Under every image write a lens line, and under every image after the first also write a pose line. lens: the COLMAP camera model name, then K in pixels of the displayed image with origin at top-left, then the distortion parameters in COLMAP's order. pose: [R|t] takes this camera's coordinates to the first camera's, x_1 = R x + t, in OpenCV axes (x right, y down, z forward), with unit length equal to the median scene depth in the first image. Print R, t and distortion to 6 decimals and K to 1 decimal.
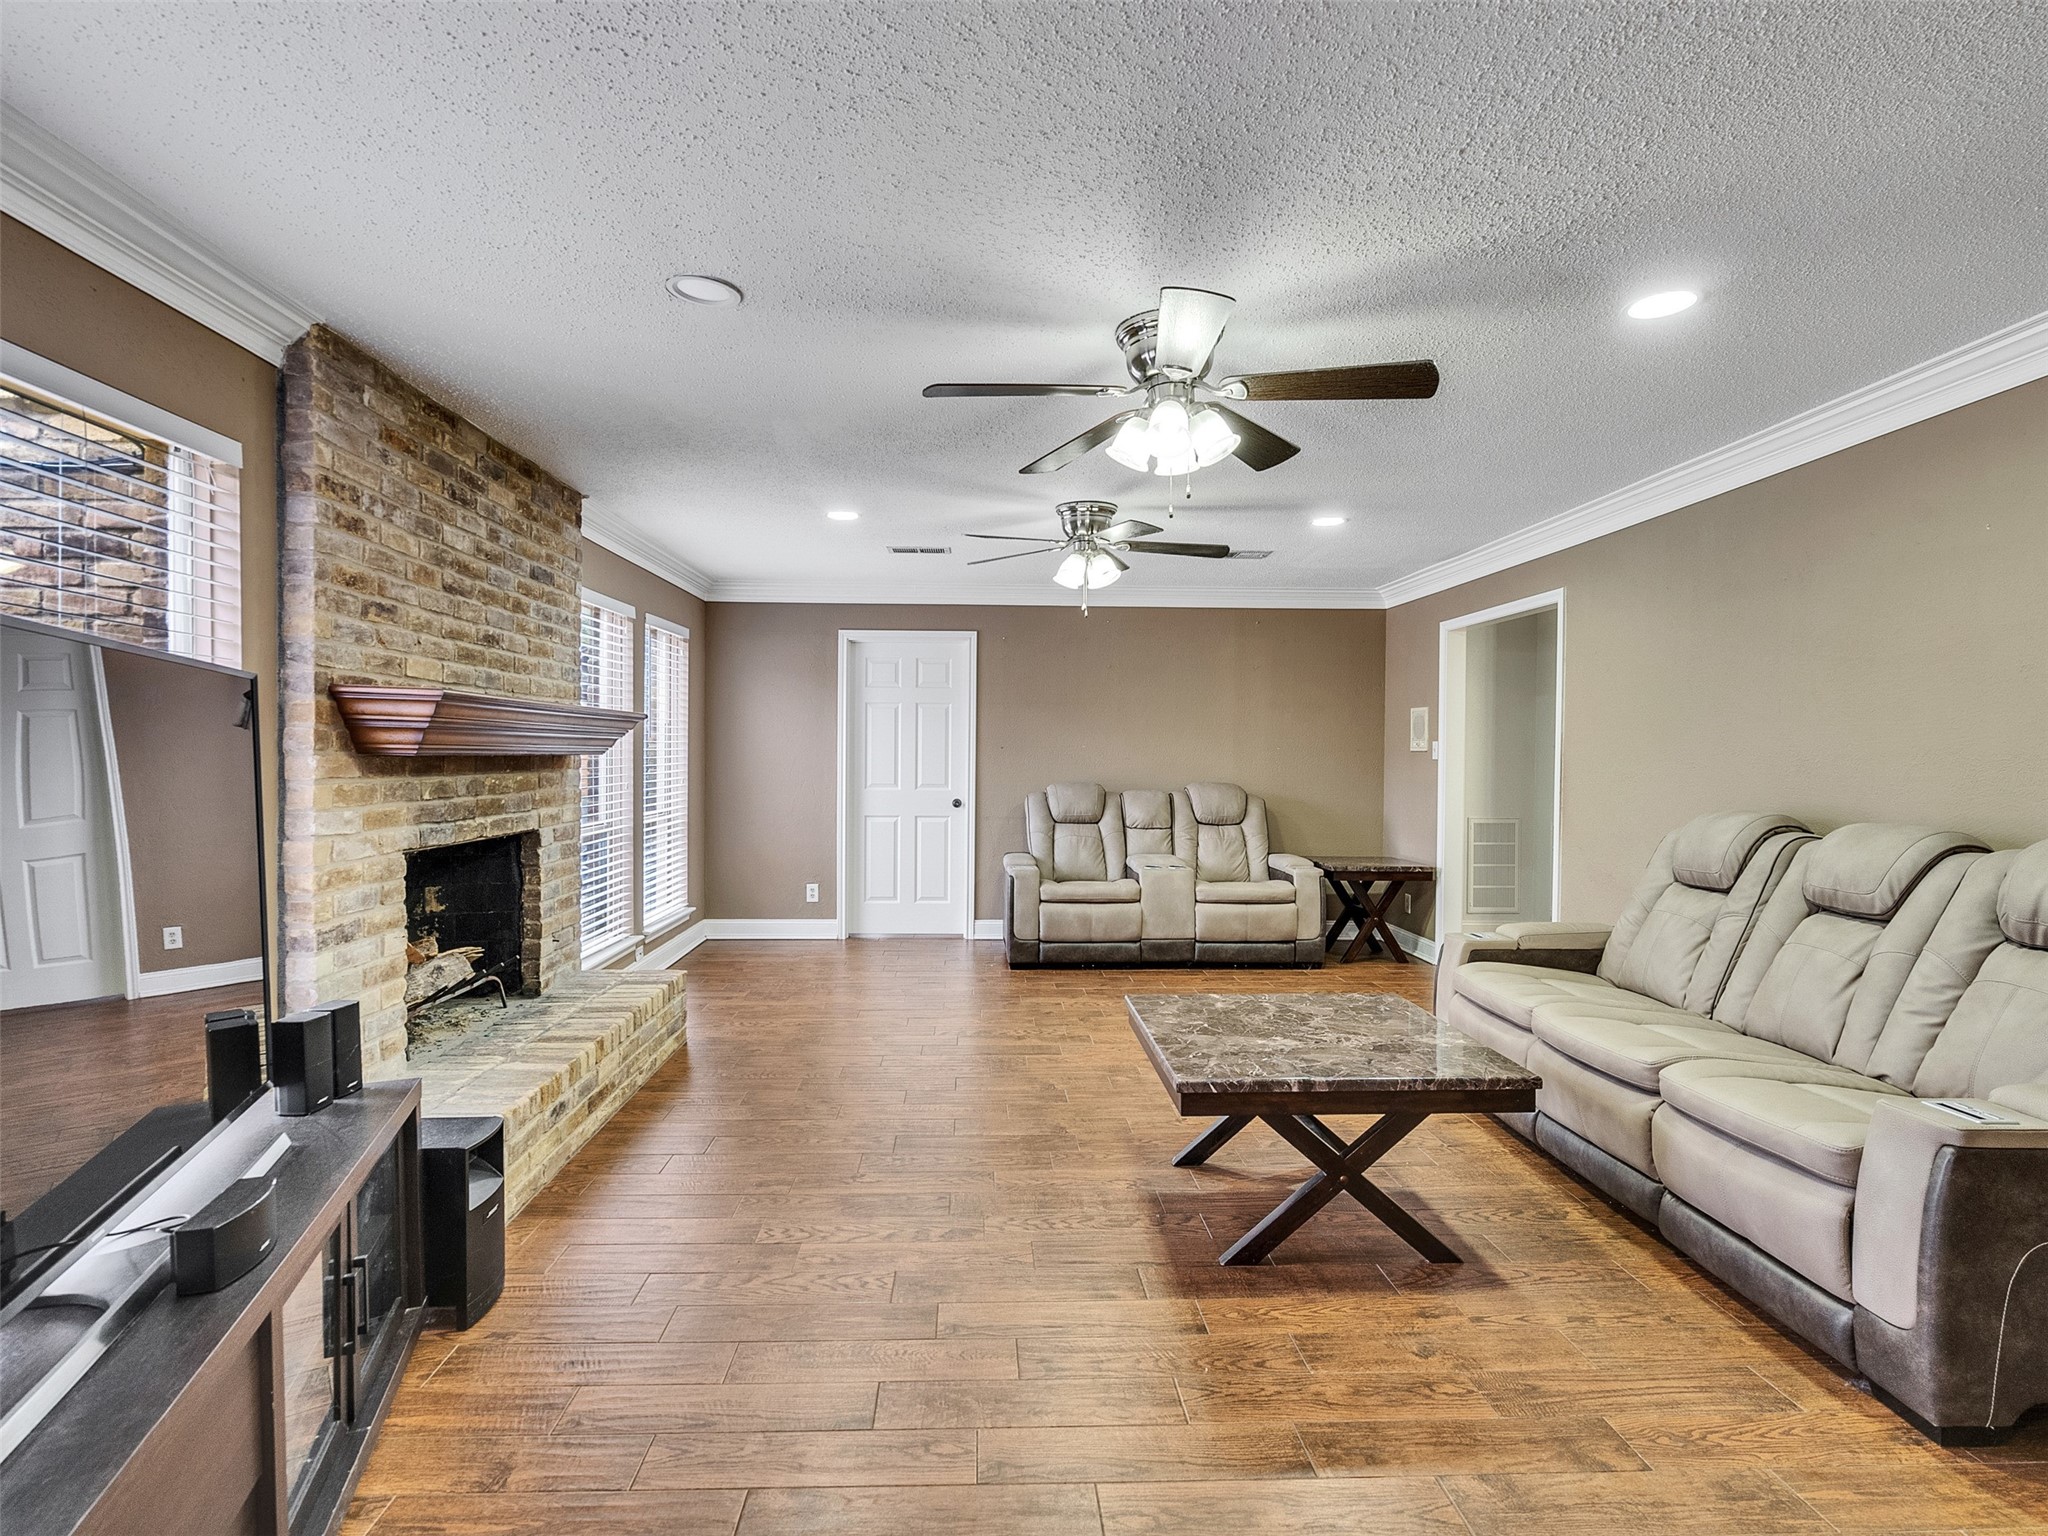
lens RADIAL K [[1034.5, 0, 1008.7], [0, 1034.5, 770.7], [0, 0, 1]] dist [-0.013110, 0.002342]
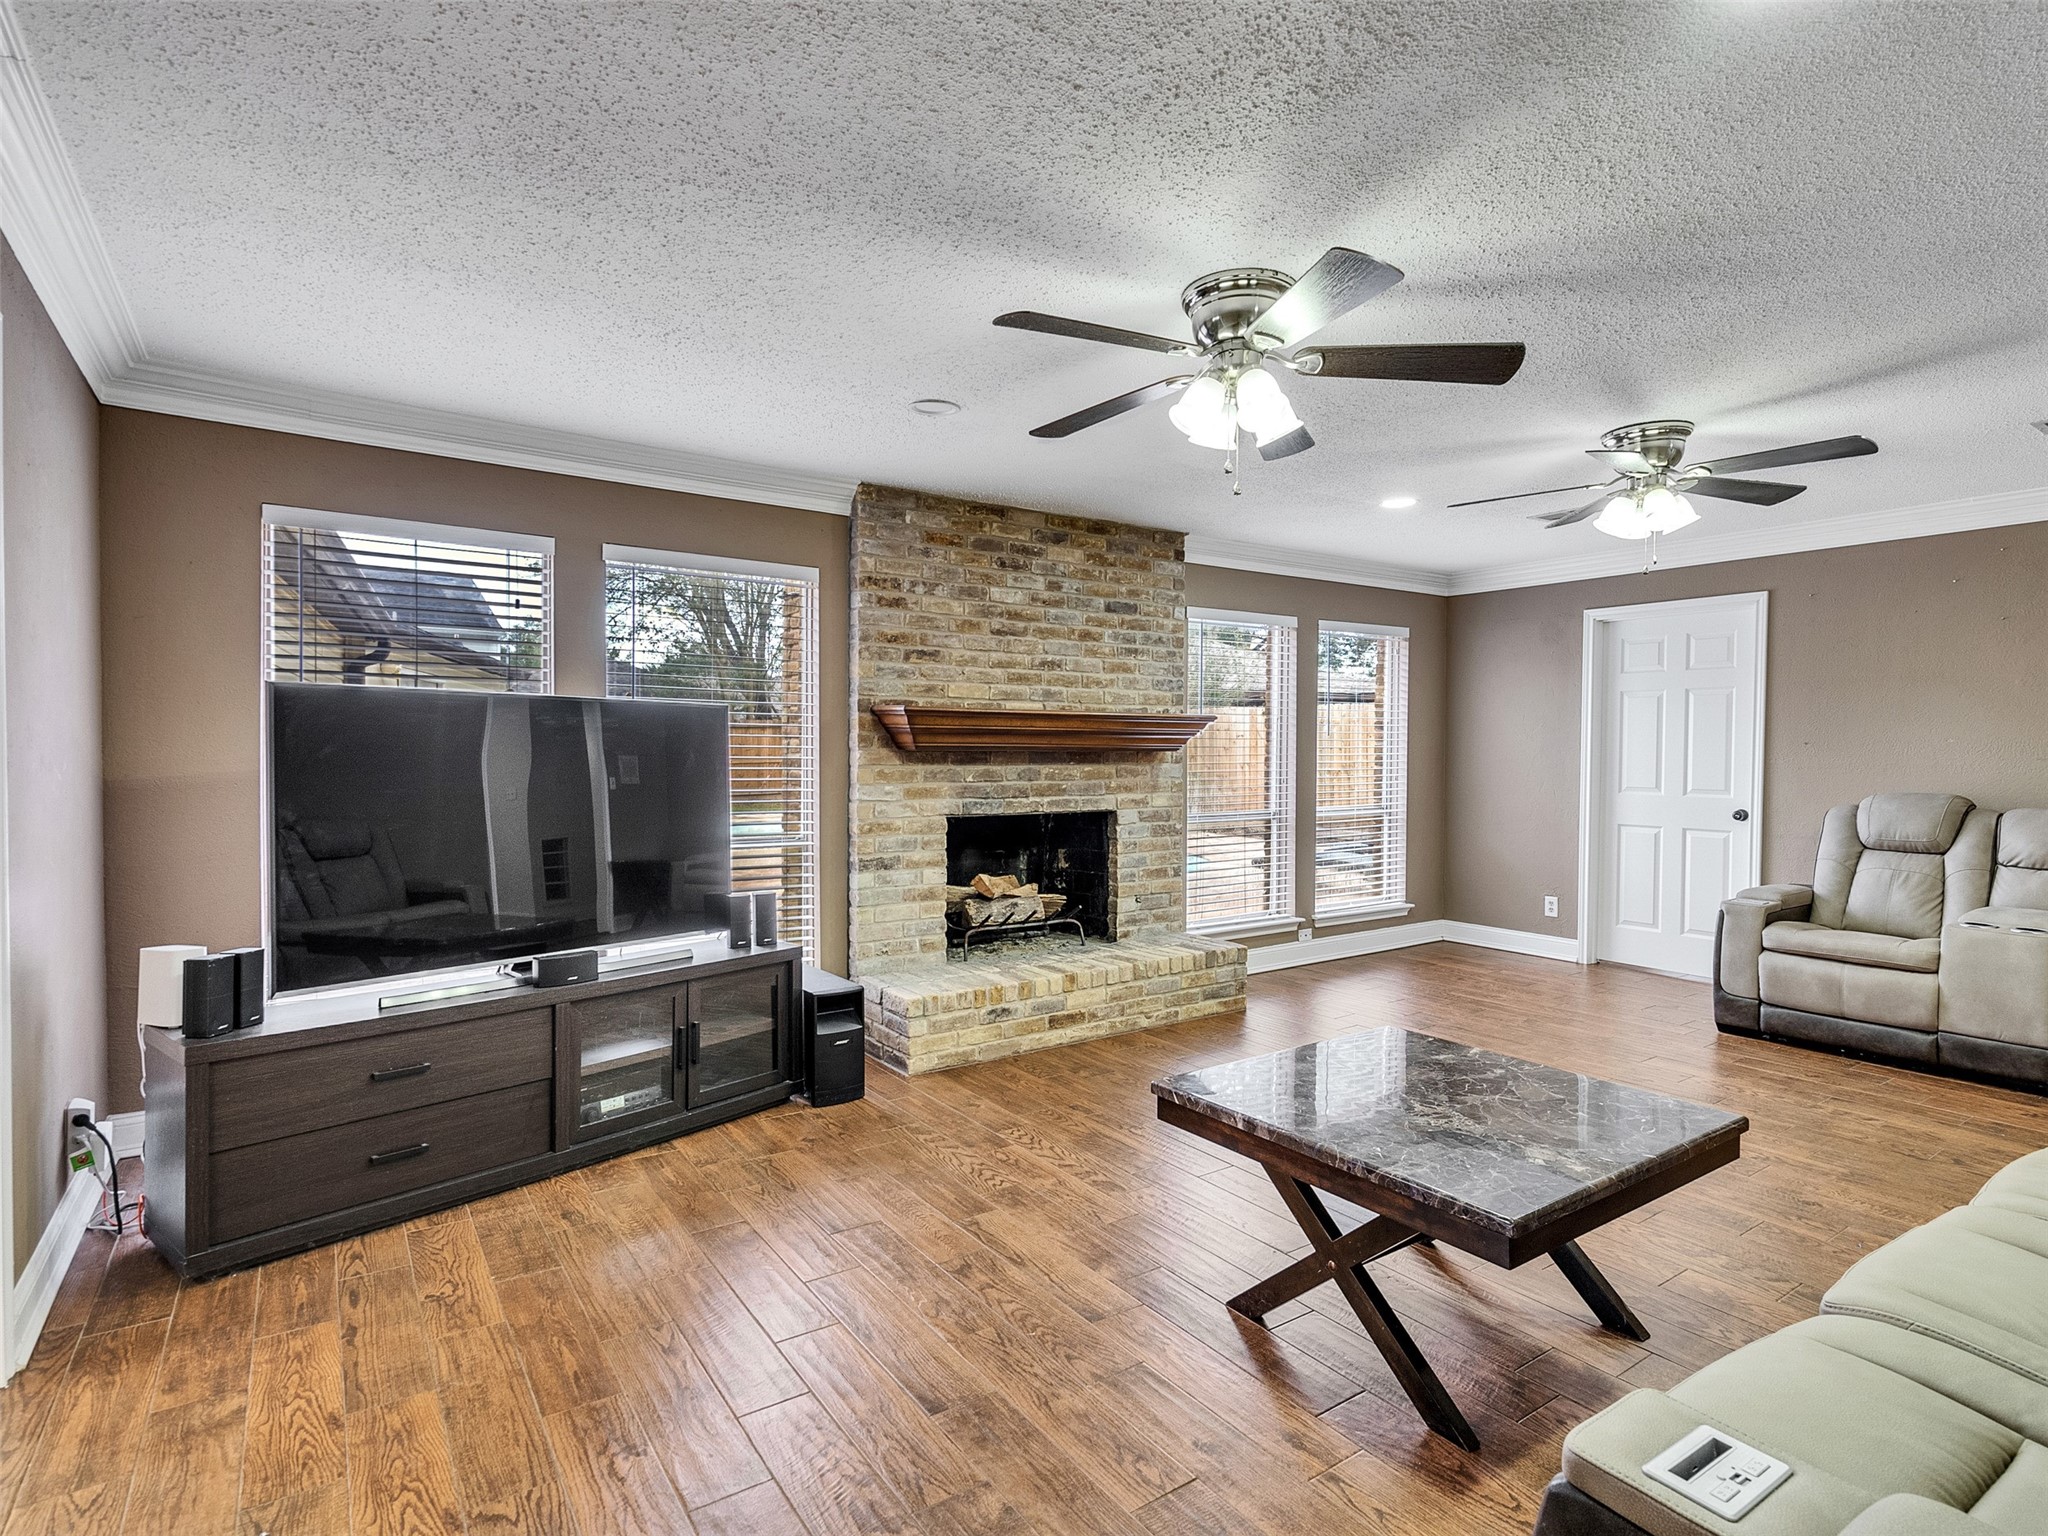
lens RADIAL K [[1034.5, 0, 1003.3], [0, 1034.5, 769.4], [0, 0, 1]] dist [-0.013110, 0.002342]
pose [[0.536012, 0.014174, -0.844091, 0.660671], [-0.015269, 0.999858, 0.007094, 0.000039], [0.844072, 0.009086, 0.536153, 0.254907]]
